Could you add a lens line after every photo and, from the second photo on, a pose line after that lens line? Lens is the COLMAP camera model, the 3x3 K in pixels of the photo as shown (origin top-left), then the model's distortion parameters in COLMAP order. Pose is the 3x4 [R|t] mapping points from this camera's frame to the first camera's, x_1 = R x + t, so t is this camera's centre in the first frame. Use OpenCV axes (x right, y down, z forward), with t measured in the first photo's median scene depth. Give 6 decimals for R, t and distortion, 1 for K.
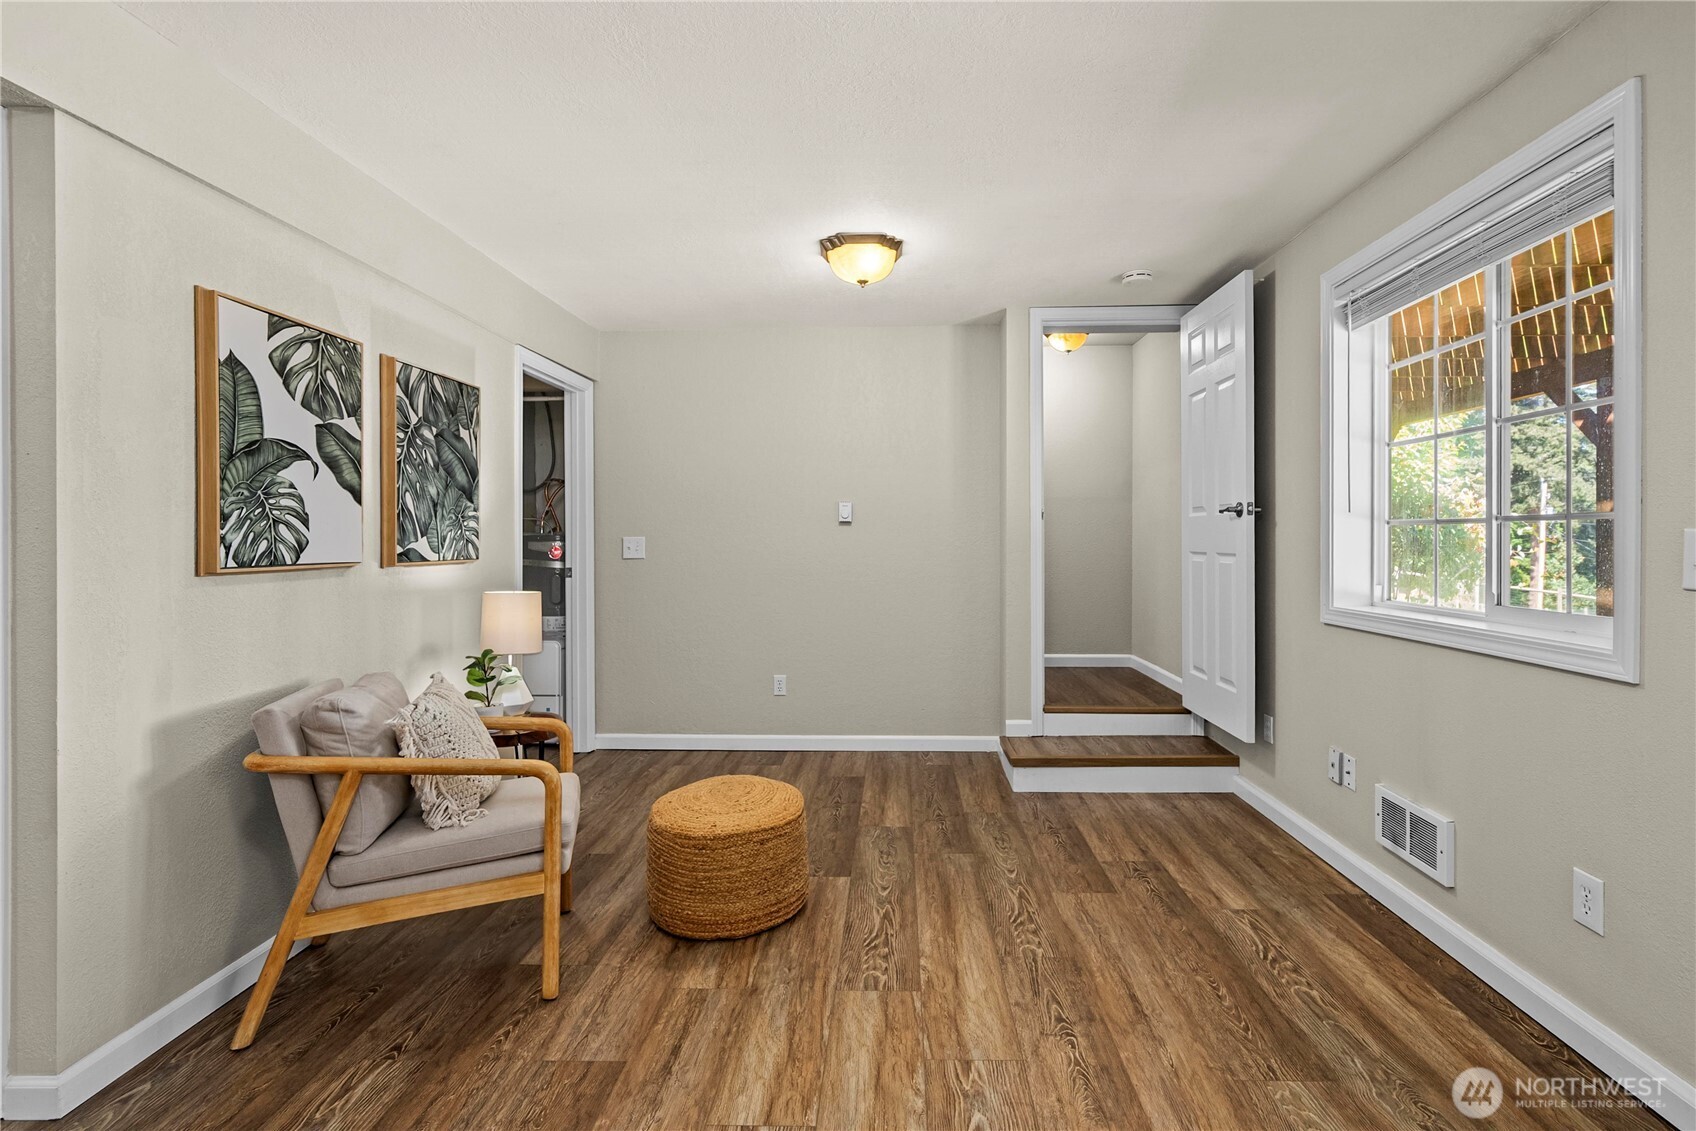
lens RADIAL K [[807.1, 0, 879.5], [0, 807.1, 541.0], [0, 0, 1]] dist [-0.003641, 0.000796]
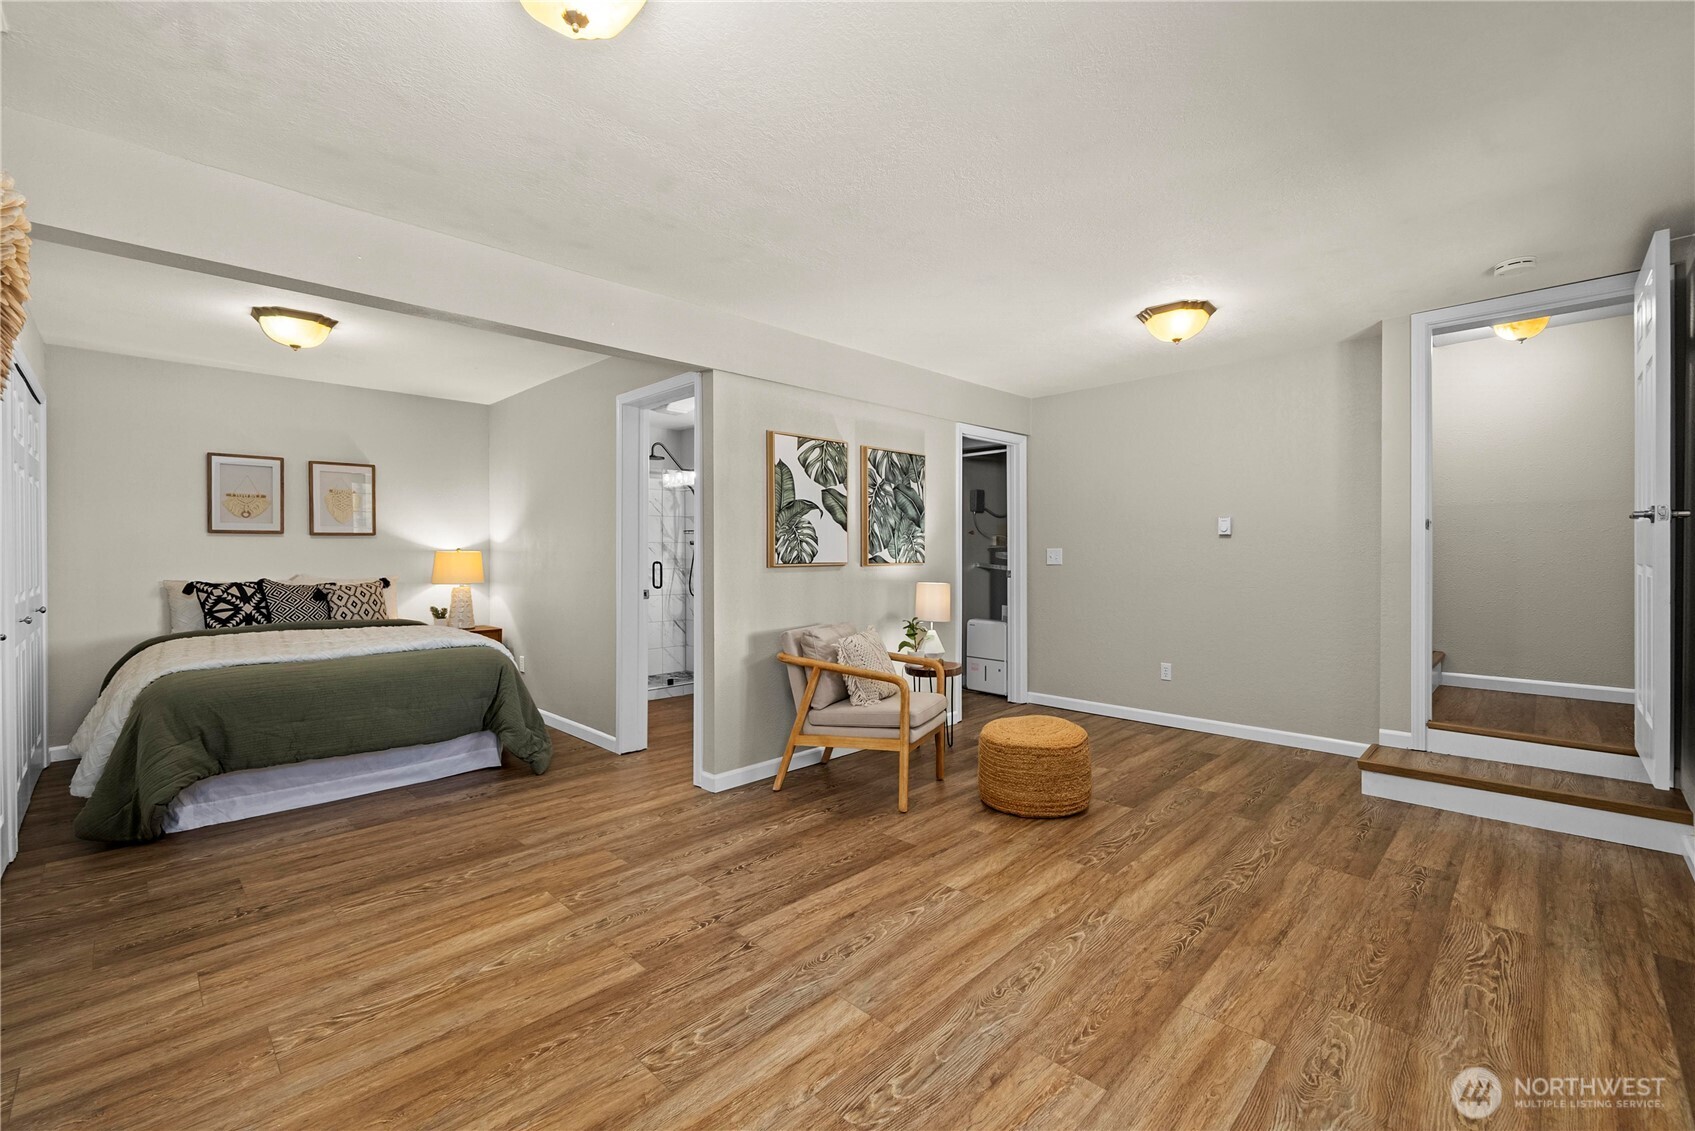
lens RADIAL K [[716.5, 0, 848.6], [0, 716.5, 561.3], [0, 0, 1]] dist [-0.008650, 0.000453]
pose [[0.724875, 0.008677, -0.688826, 0.456781], [-0.000782, 0.999930, 0.011774, 0.003521], [0.688880, -0.007996, 0.724832, -0.163740]]
